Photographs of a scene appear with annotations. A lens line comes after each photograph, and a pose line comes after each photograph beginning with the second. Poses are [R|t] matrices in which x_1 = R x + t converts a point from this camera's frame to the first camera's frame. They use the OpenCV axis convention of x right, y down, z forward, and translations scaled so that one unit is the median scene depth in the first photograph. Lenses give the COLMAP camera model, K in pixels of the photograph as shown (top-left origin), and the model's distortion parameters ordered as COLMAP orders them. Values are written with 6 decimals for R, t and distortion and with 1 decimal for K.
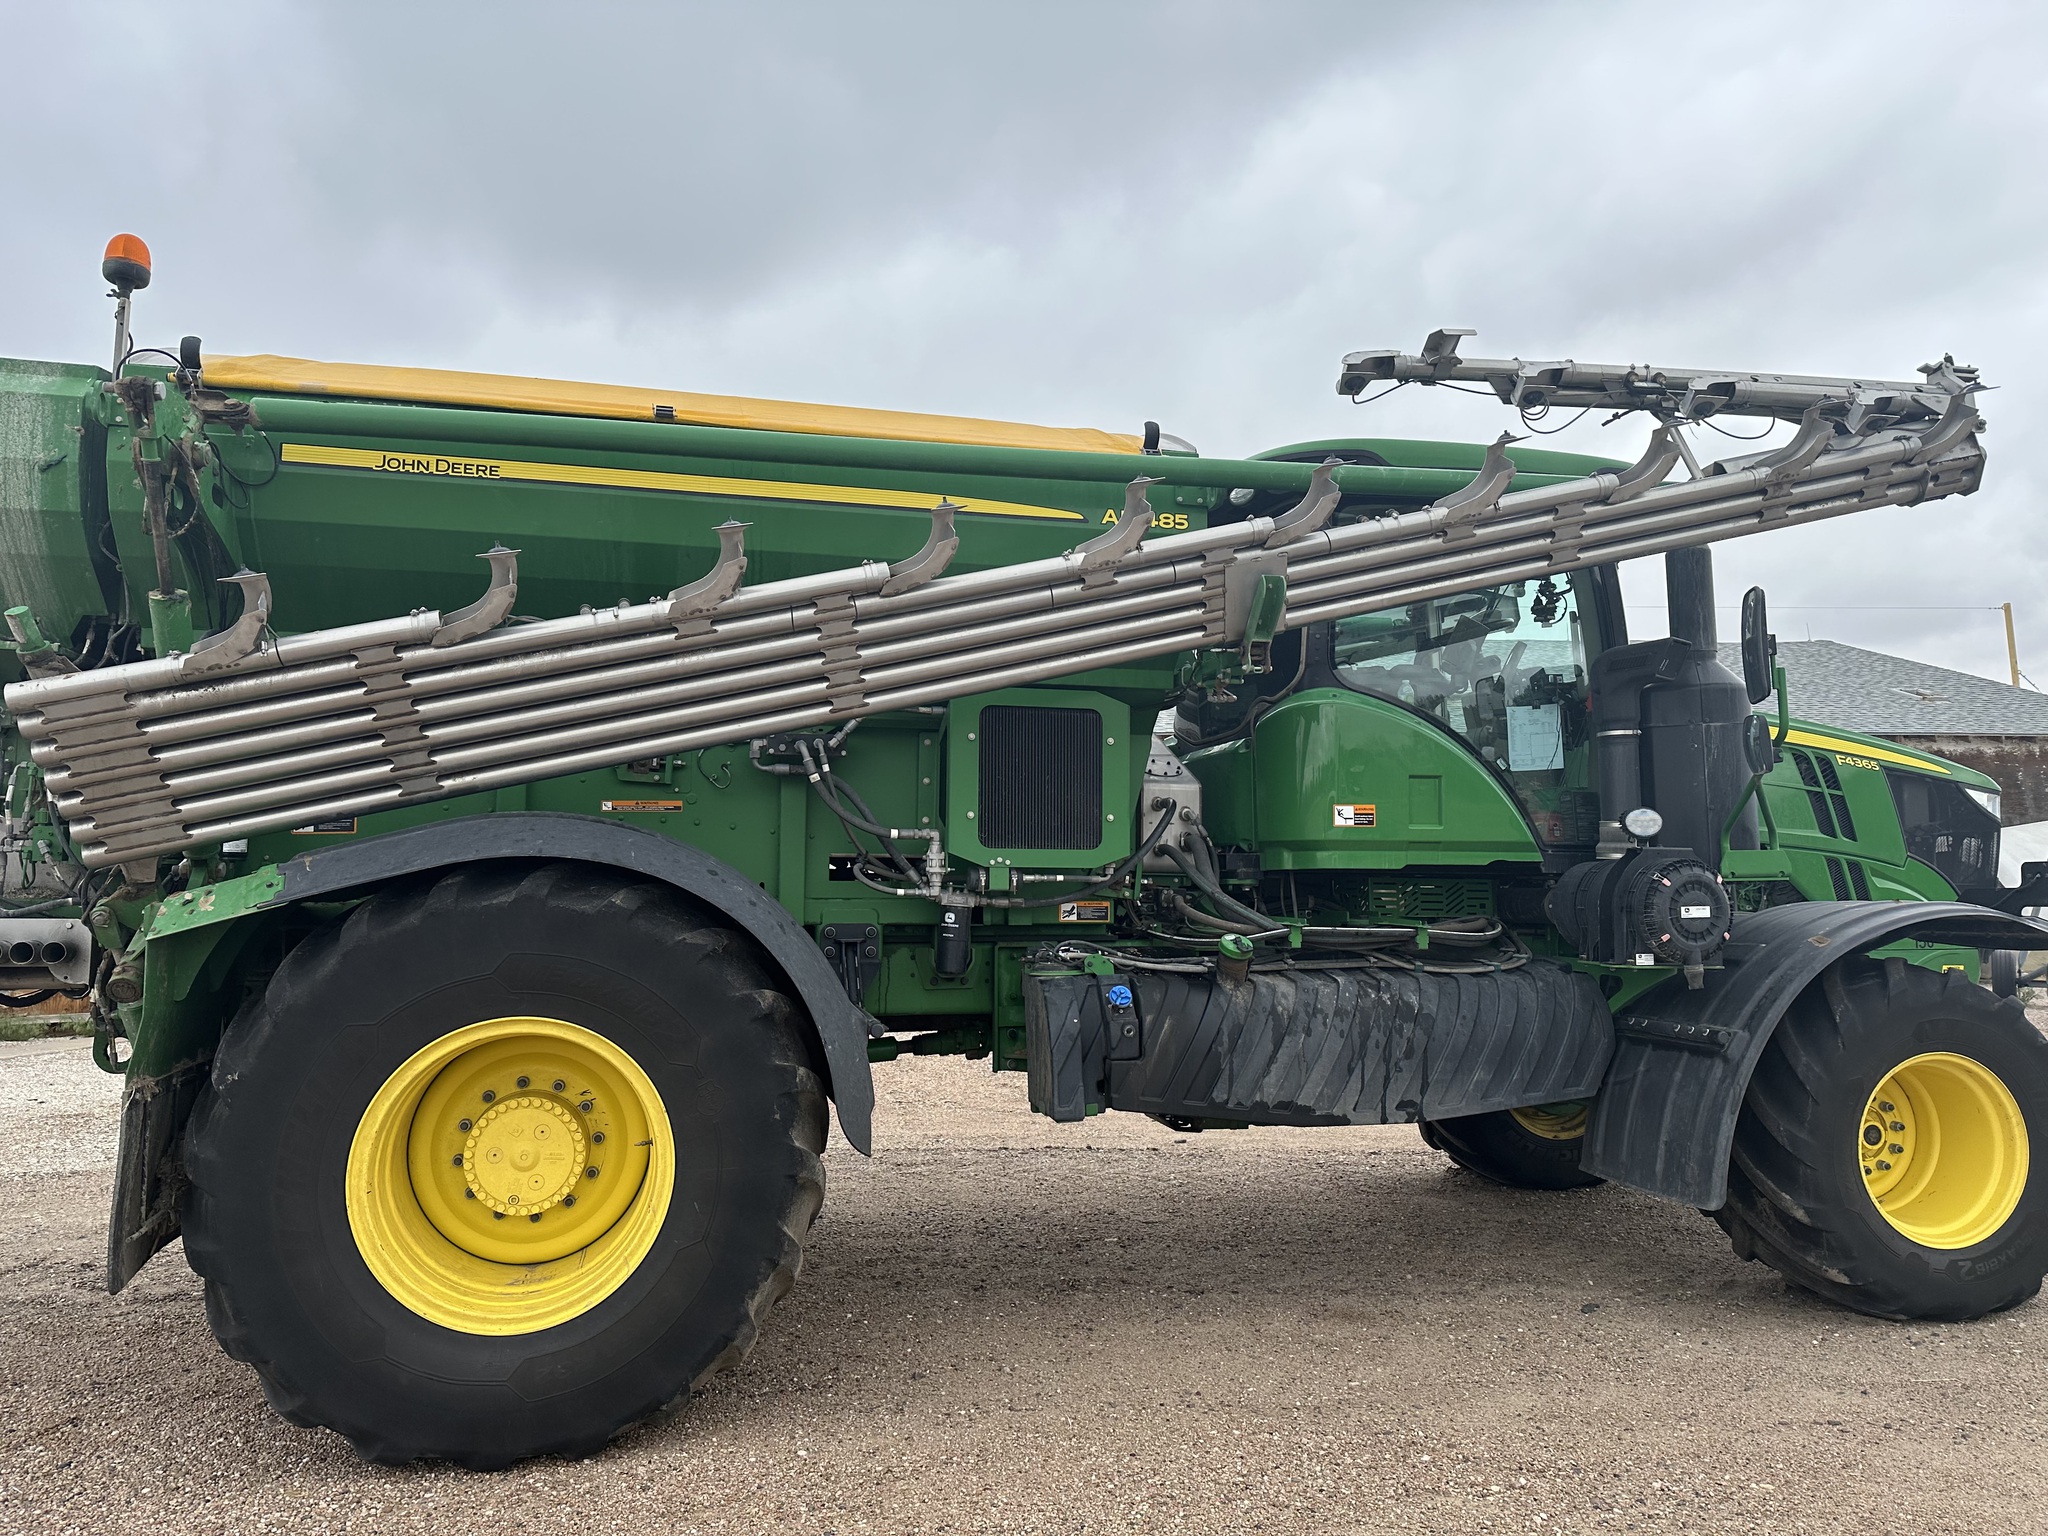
lens RADIAL K [[1428.0, 0, 1024.0], [0, 1428.0, 768.0], [0, 0, 1]] dist [0.013057, -0.006152]
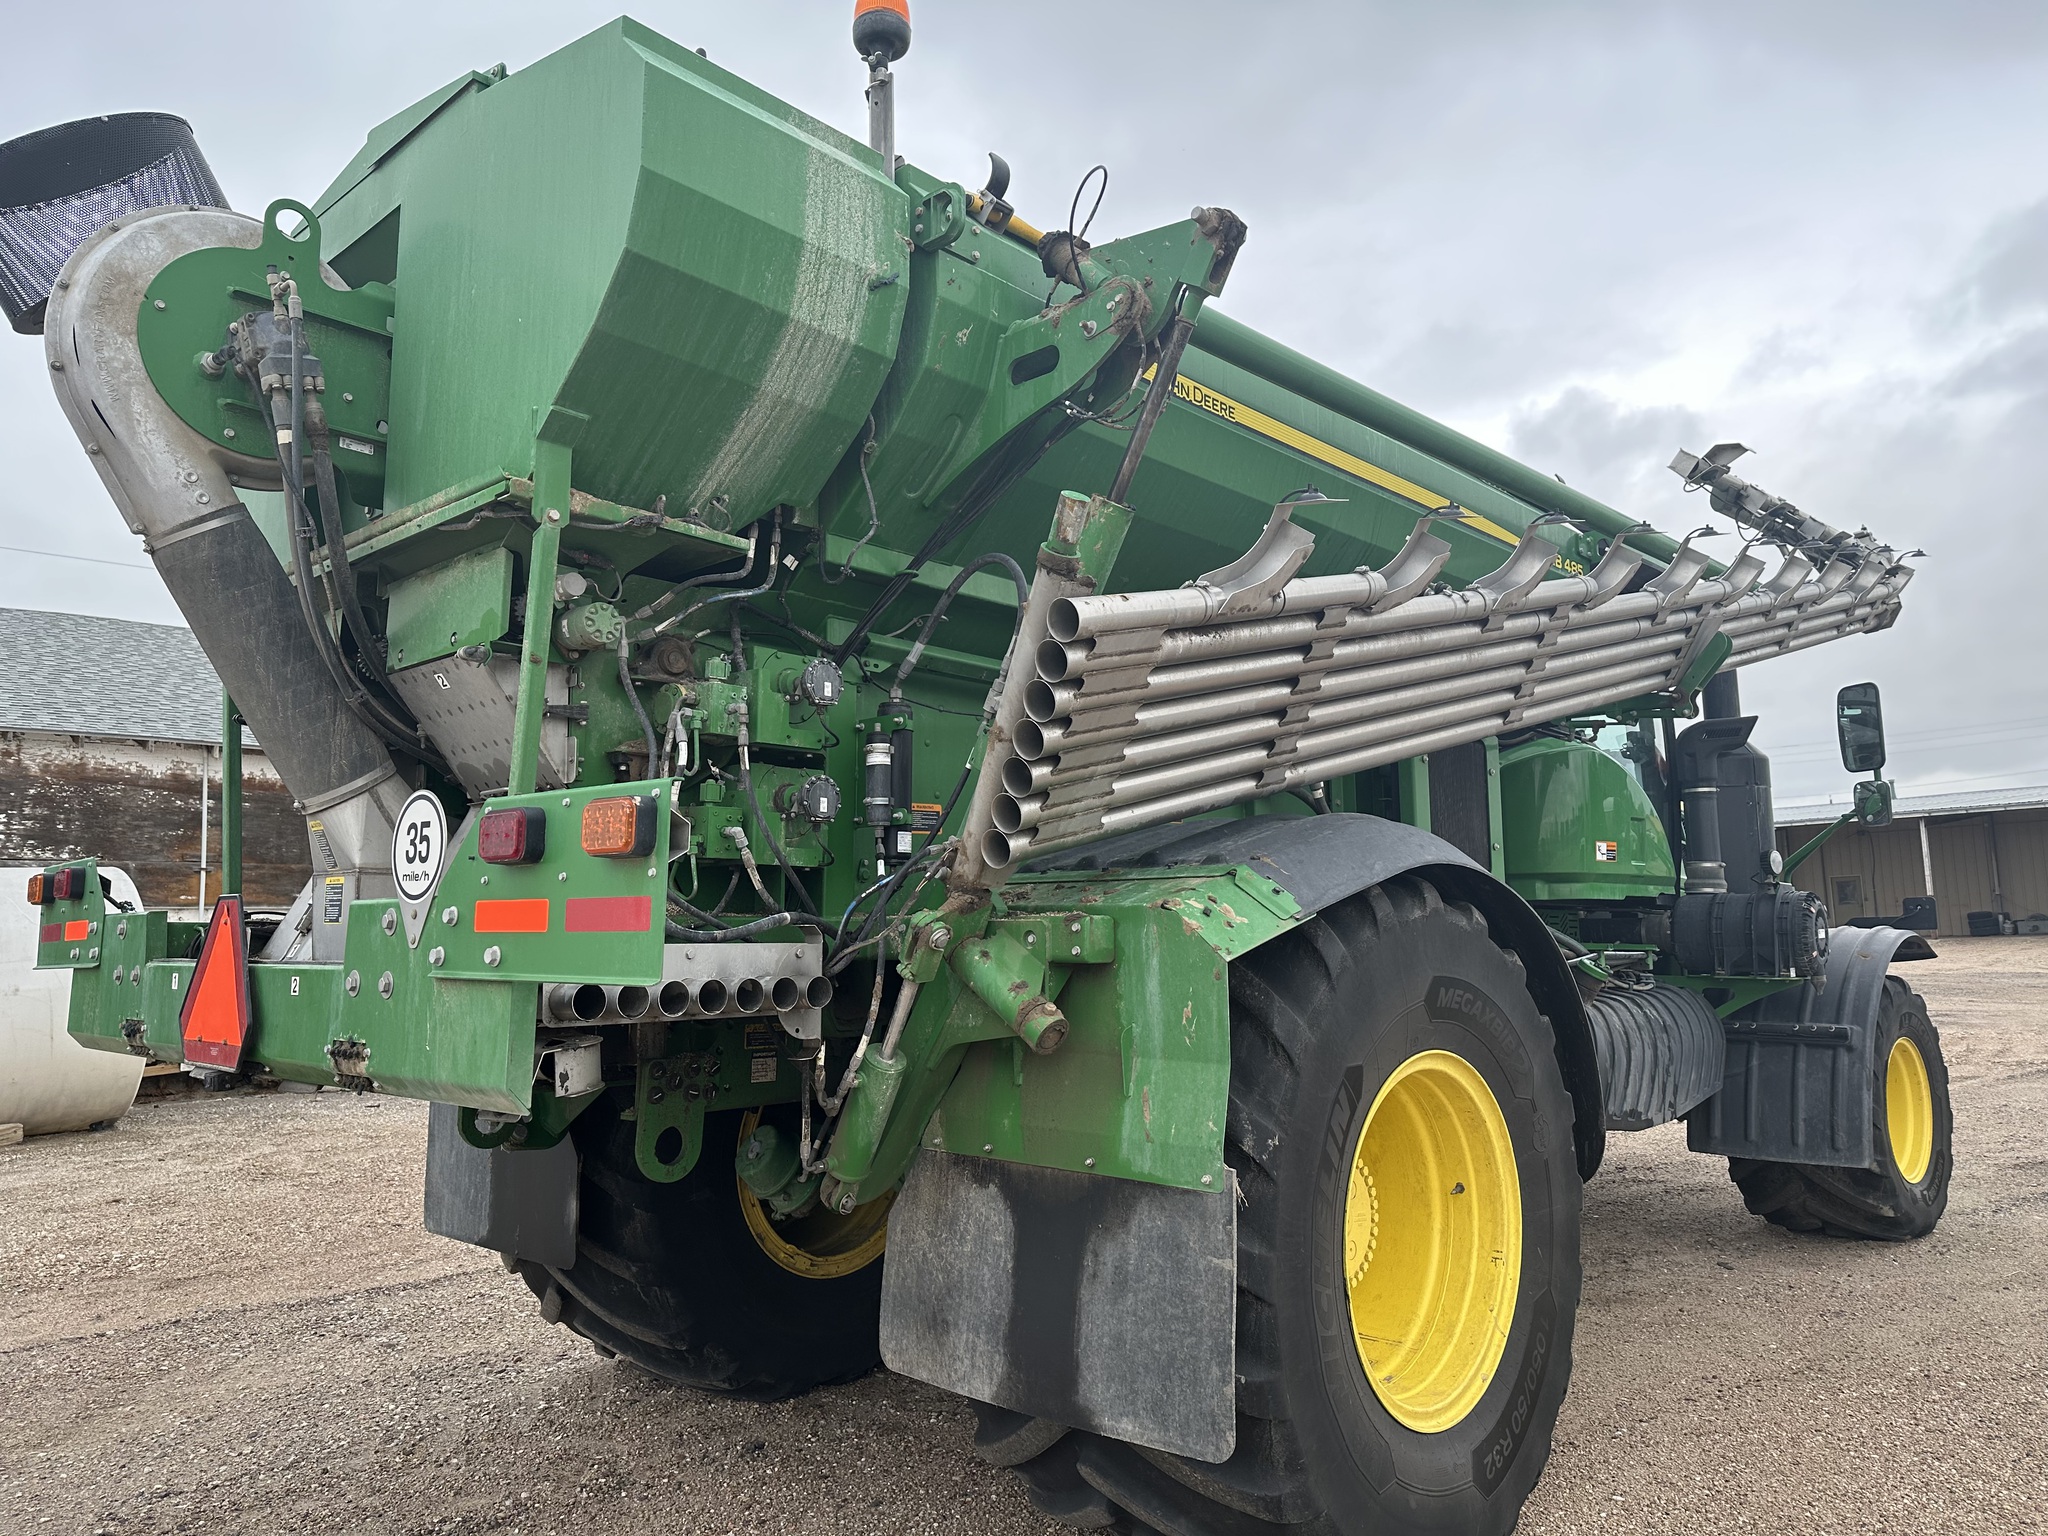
lens RADIAL K [[1439.4, 0, 1016.4], [0, 1439.4, 755.1], [0, 0, 1]] dist [0.020416, -0.000393]
pose [[0.821750, 0.067883, 0.565790, -0.821574], [-0.043430, 0.997452, -0.056597, 0.042797], [-0.568191, 0.021936, 0.822605, 0.324371]]
